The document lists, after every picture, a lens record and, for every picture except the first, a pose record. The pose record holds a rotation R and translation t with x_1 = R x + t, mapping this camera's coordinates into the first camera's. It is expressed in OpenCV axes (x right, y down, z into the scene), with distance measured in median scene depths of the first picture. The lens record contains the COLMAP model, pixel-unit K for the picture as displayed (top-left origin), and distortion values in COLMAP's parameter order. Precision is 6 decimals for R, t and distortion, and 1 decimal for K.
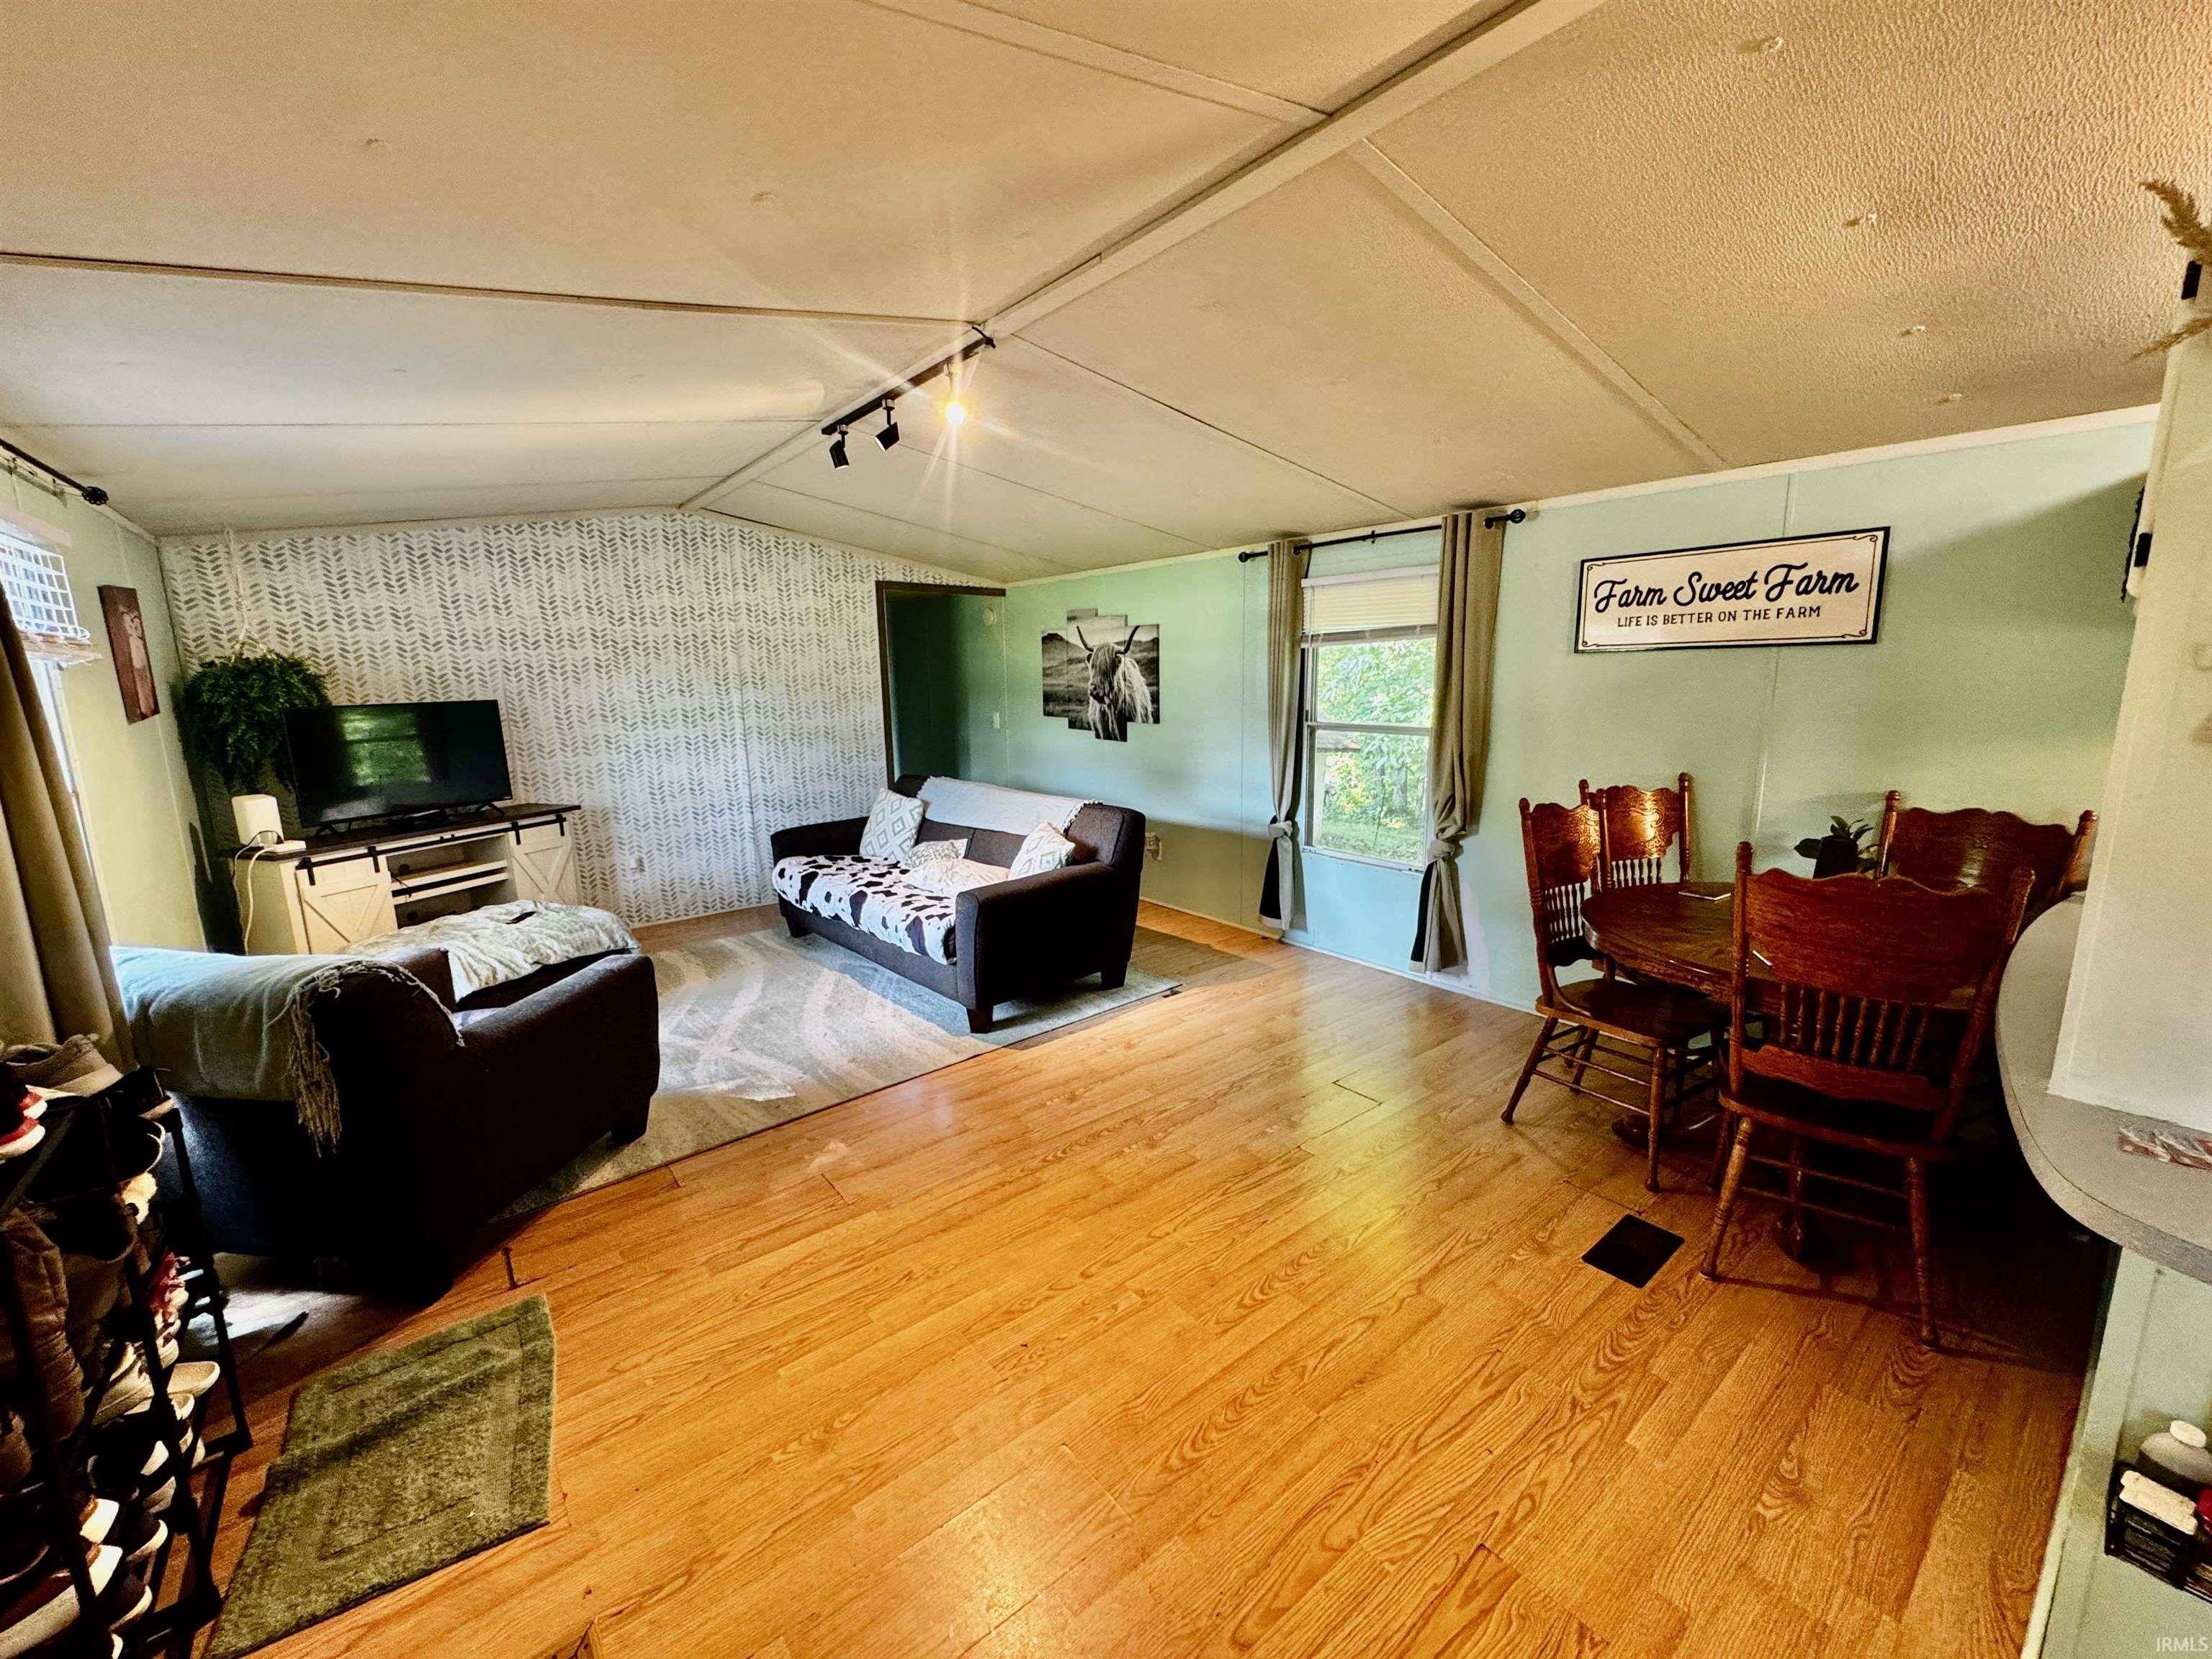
lens RADIAL K [[886.6, 0, 1101.6], [0, 886.6, 833.1], [0, 0, 1]] dist [-0.001138, 0.000120]
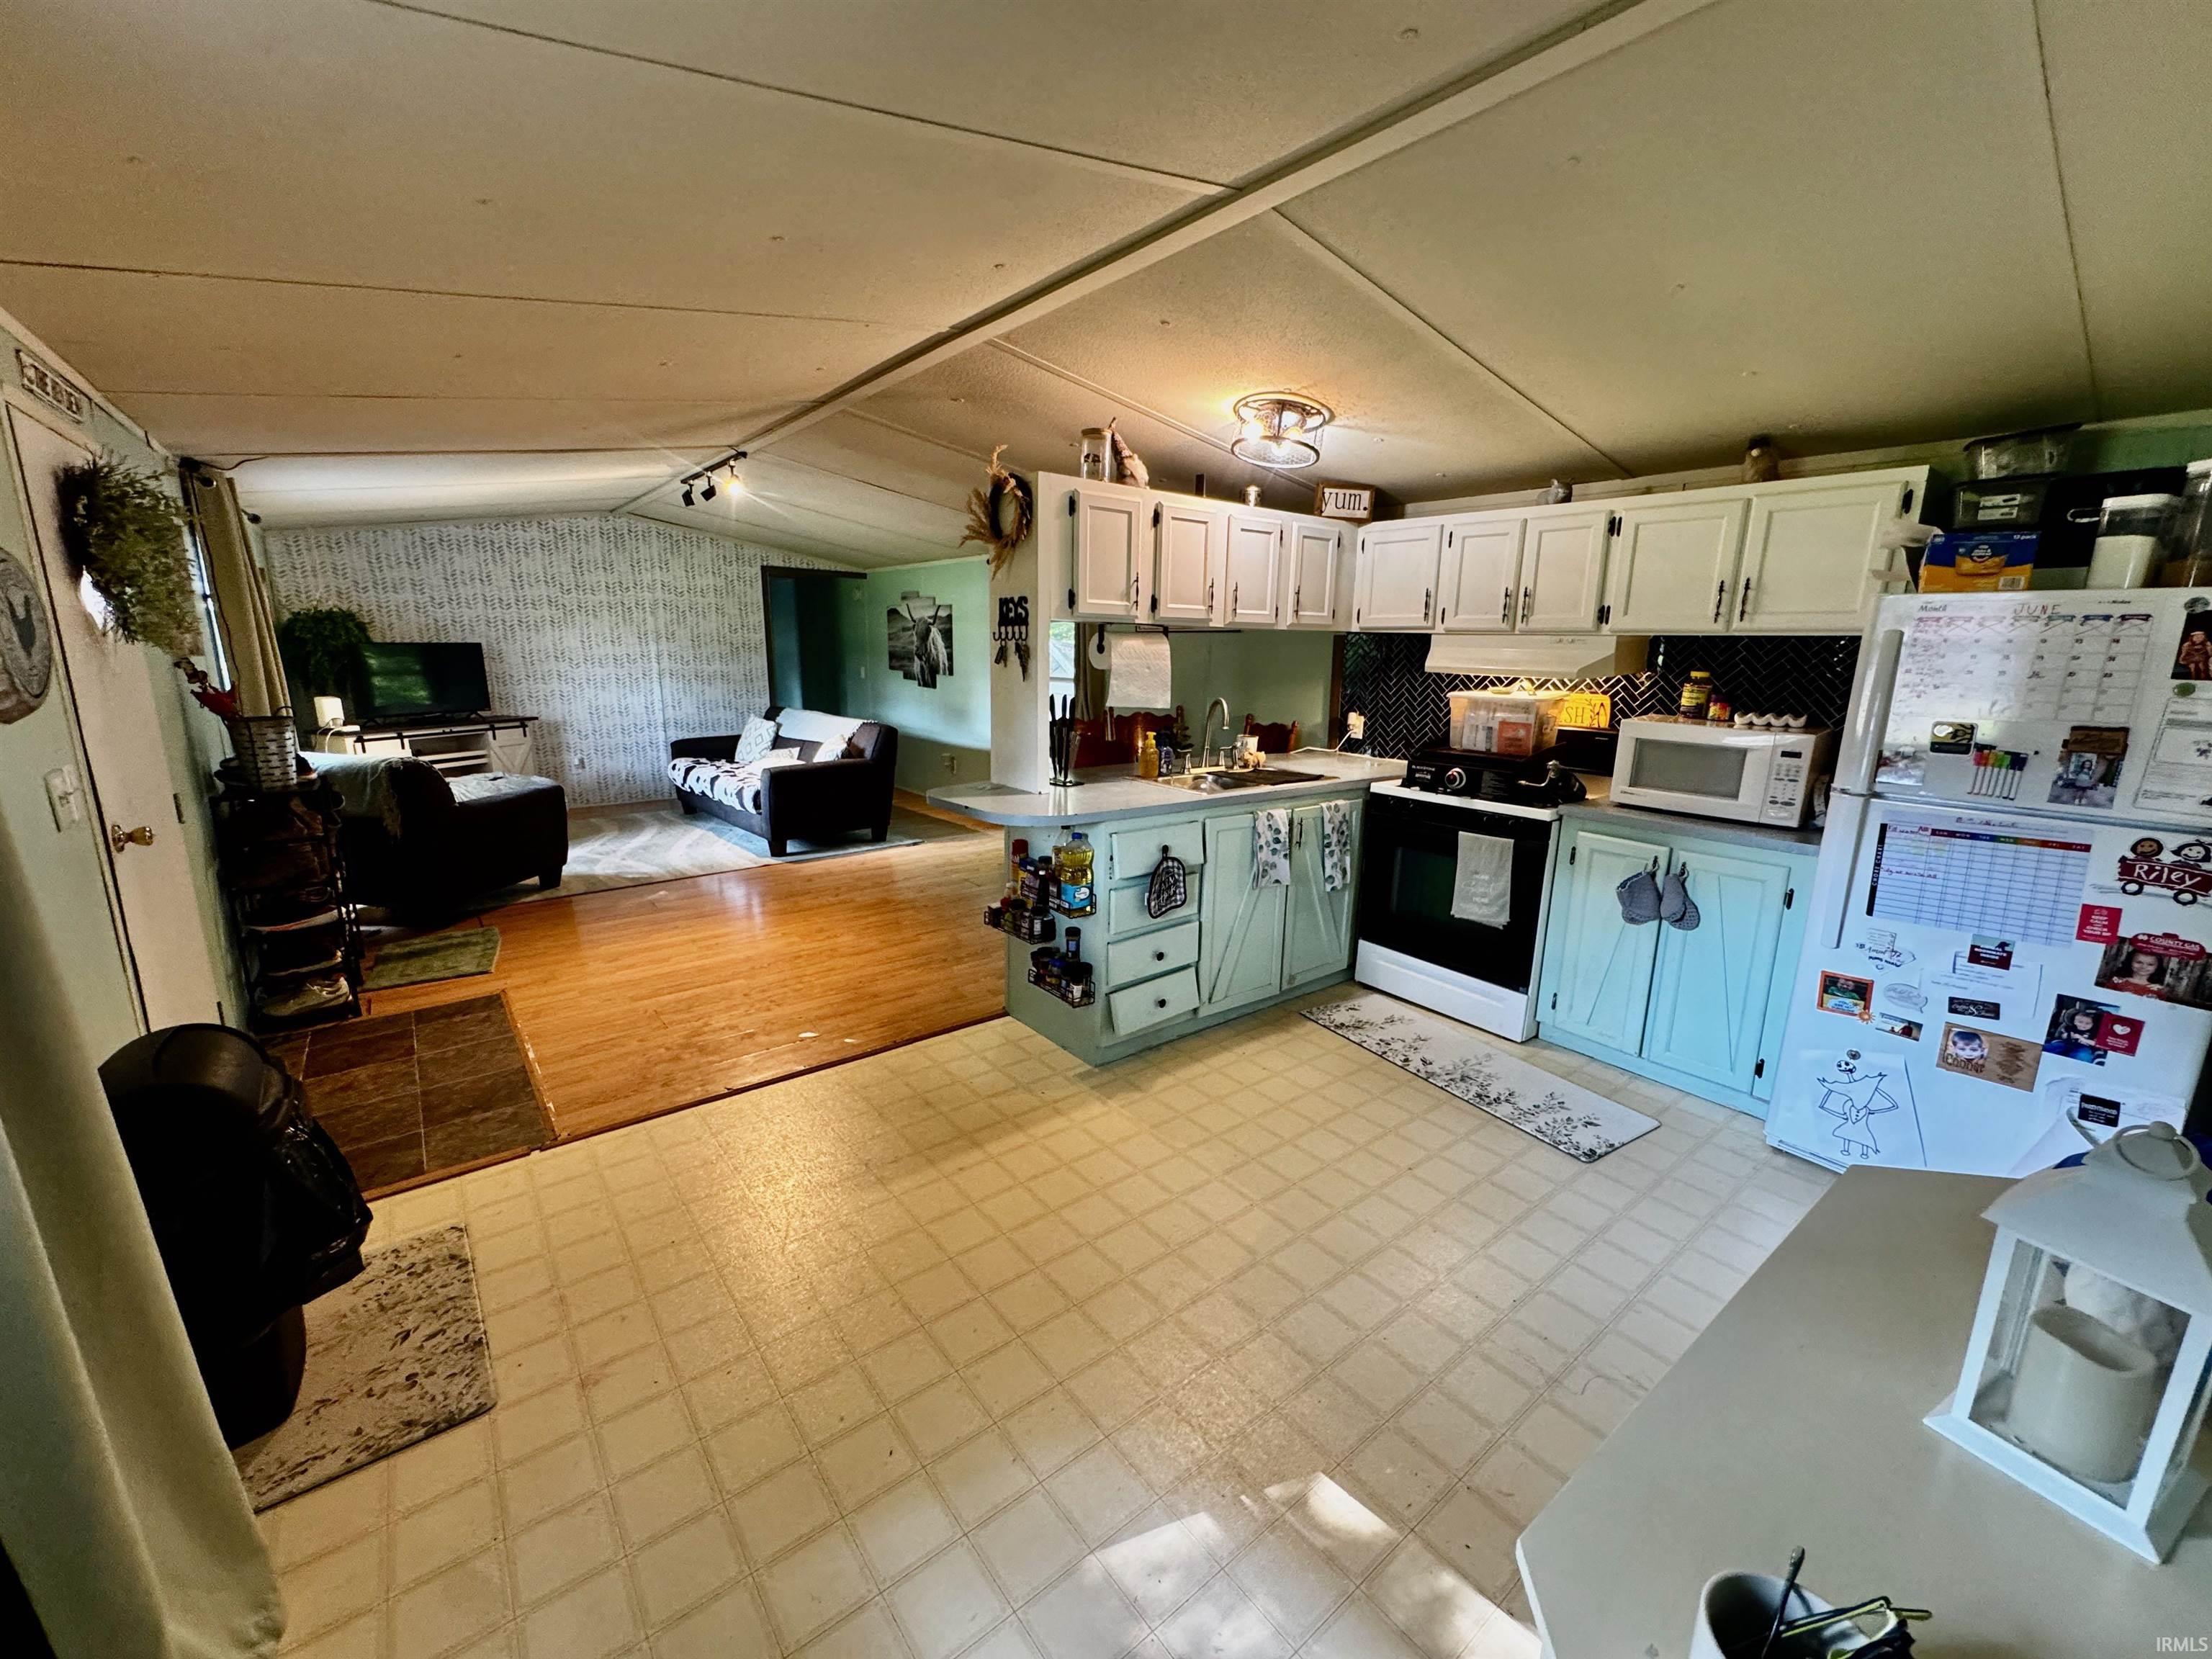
lens RADIAL K [[886.6, 0, 1104.1], [0, 886.6, 833.4], [0, 0, 1]] dist [-0.001138, 0.000120]
pose [[0.999526, 0.029770, 0.007887, 0.350681], [-0.030008, 0.999035, 0.032066, 0.087623], [-0.006925, -0.032288, 0.999455, -0.490103]]
